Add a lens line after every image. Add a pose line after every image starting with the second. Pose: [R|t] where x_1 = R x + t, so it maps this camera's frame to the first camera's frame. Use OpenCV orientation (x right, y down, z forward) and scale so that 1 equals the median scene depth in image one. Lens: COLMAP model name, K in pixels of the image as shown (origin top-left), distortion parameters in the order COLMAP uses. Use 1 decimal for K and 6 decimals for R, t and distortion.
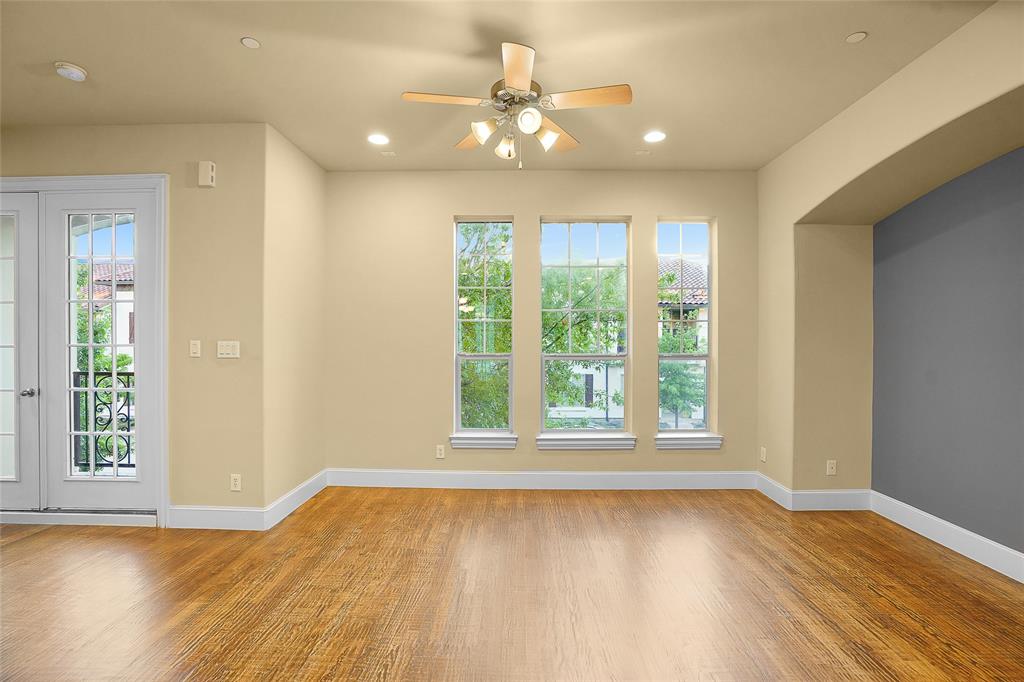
lens RADIAL K [[475.2, 0, 511.8], [0, 475.2, 340.5], [0, 0, 1]] dist [-0.053311, 0.016775]
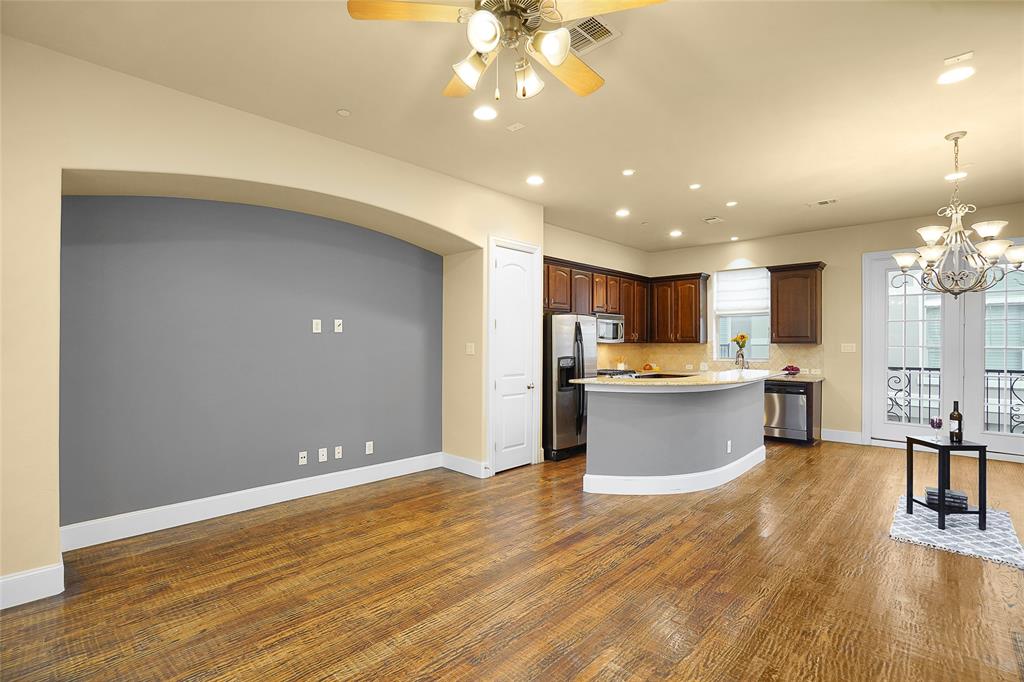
lens RADIAL K [[475.2, 0, 512.3], [0, 475.2, 340.4], [0, 0, 1]] dist [-0.053311, 0.016775]
pose [[-0.736332, -0.000676, 0.676620, -0.347367], [-0.001724, 0.999998, -0.000877, -0.001044], [-0.676618, -0.001812, -0.736332, 1.097461]]
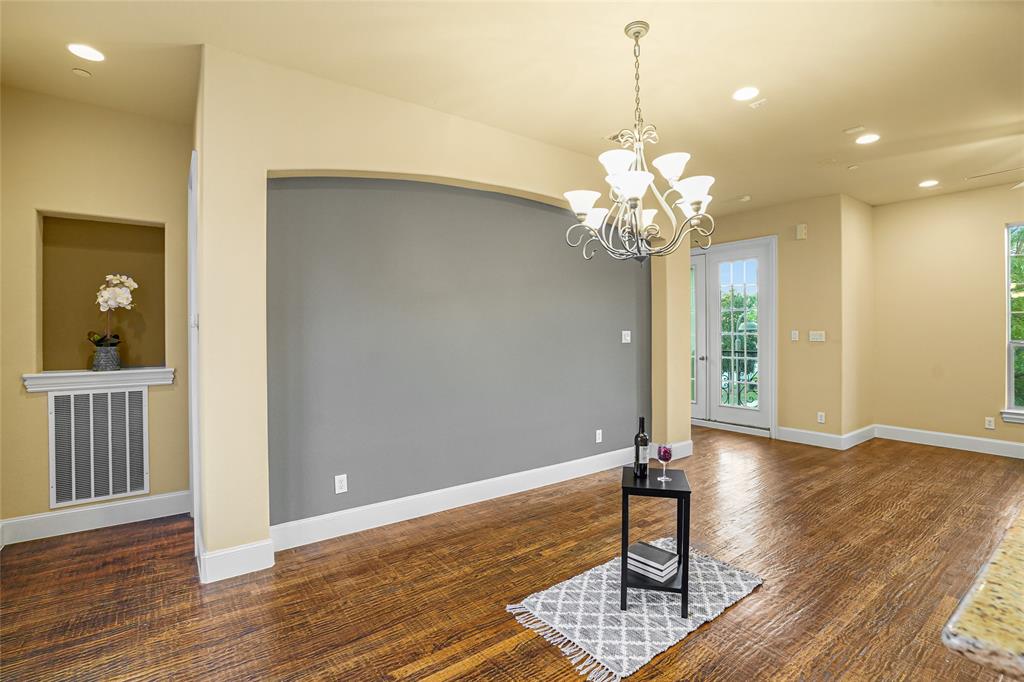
lens RADIAL K [[475.2, 0, 513.0], [0, 475.2, 330.7], [0, 0, 1]] dist [-0.053311, 0.016775]
pose [[0.605882, -0.005623, -0.795535, 0.046928], [0.003844, 0.999984, -0.004141, 0.002694], [0.795545, -0.000549, 0.605894, -0.797042]]
